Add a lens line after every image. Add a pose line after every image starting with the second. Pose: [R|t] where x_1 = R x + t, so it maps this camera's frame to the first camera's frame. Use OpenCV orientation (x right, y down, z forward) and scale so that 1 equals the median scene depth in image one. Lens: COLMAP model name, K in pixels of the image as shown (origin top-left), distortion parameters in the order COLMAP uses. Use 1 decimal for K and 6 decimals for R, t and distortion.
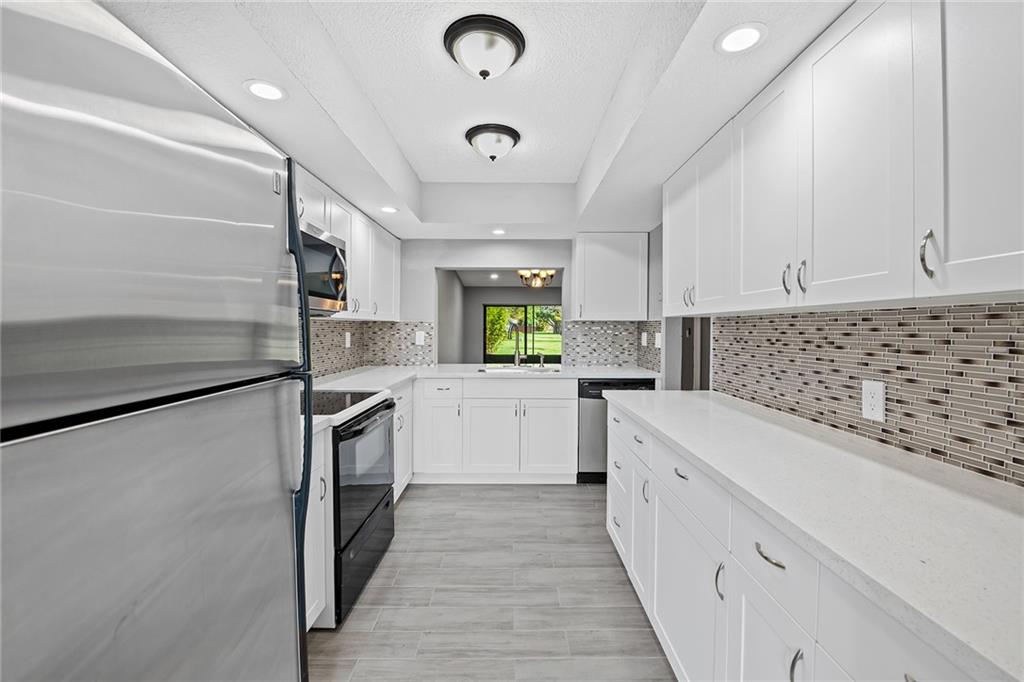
lens RADIAL K [[656.2, 0, 516.2], [0, 656.2, 346.3], [0, 0, 1]] dist [-0.003662, -0.001024]
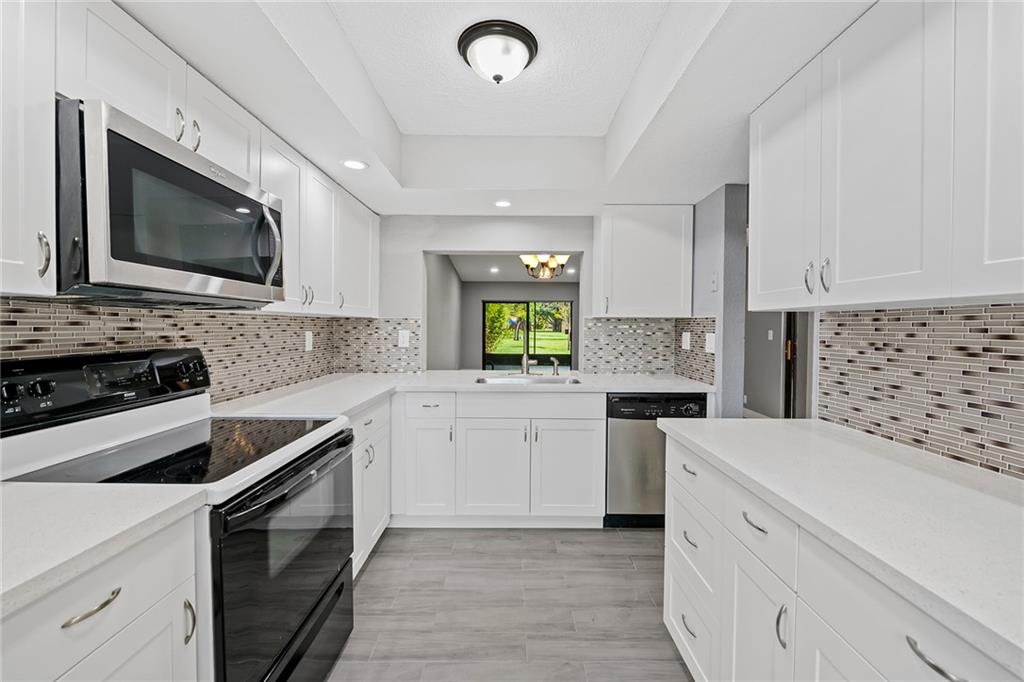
lens RADIAL K [[442.6, 0, 513.7], [0, 442.6, 334.0], [0, 0, 1]] dist [-0.003905, -0.000136]
pose [[0.999735, 0.001764, 0.022939, -0.028360], [-0.001595, 0.999972, -0.007353, -0.016520], [-0.022951, 0.007315, 0.999710, 0.522023]]
